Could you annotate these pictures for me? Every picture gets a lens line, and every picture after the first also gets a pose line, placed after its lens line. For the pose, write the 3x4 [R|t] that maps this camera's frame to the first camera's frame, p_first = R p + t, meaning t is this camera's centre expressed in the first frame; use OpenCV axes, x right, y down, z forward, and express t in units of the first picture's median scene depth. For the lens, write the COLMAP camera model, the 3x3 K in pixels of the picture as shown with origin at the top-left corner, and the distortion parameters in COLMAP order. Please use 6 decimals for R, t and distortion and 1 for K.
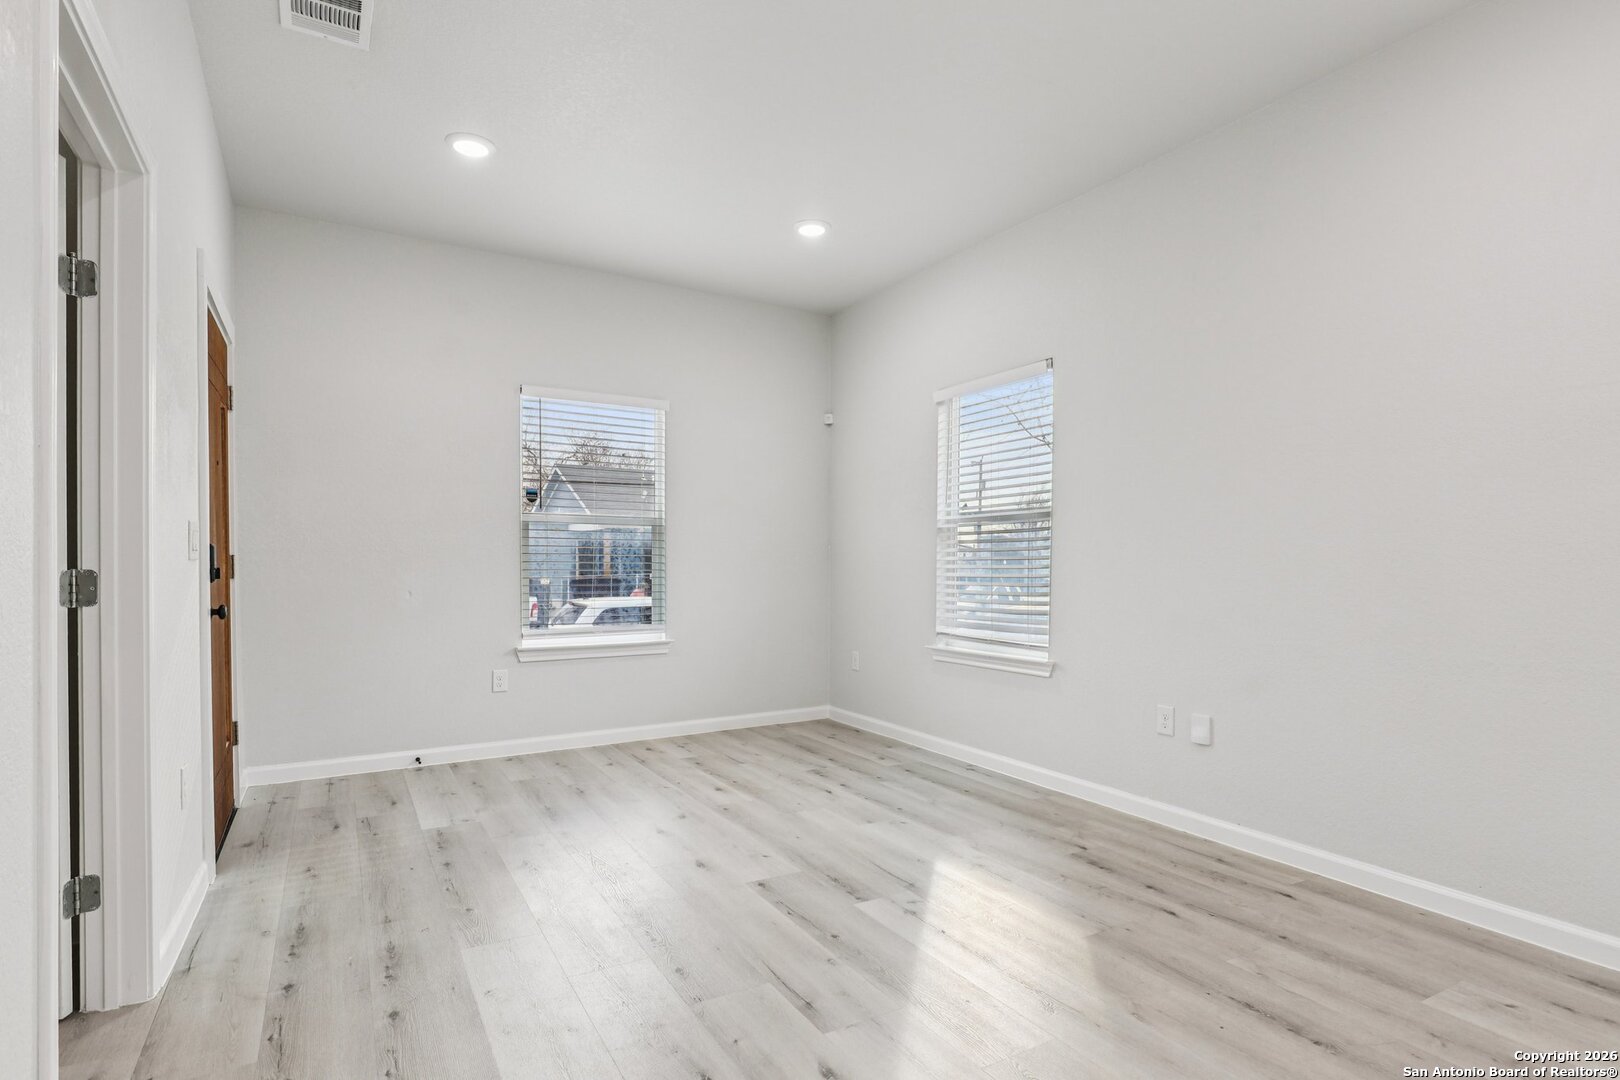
lens RADIAL K [[826.4, 0, 823.9], [0, 826.4, 563.6], [0, 0, 1]] dist [-0.007496, 0.000591]
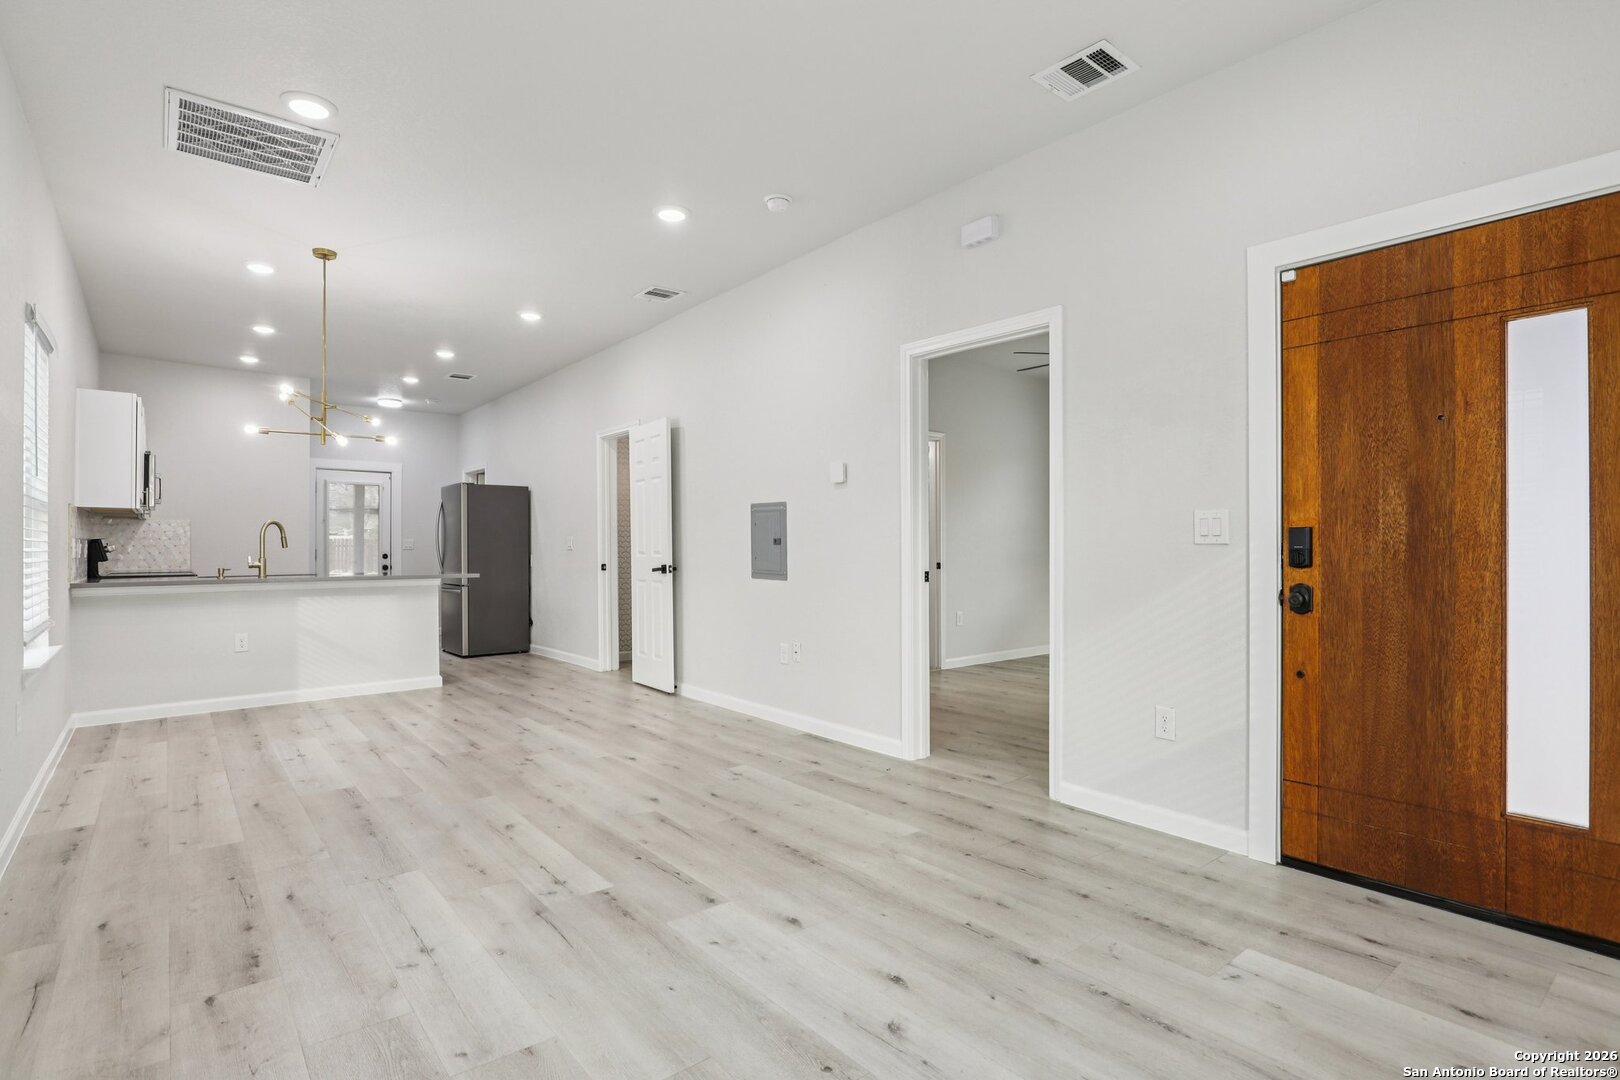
lens RADIAL K [[812.9, 0, 809.2], [0, 812.9, 544.0], [0, 0, 1]] dist [-0.014551, 0.001120]
pose [[-0.990042, -0.000994, -0.140769, -0.050973], [-0.001026, 0.999999, 0.000157, -0.002355], [0.140769, 0.000300, -0.990042, 1.707878]]
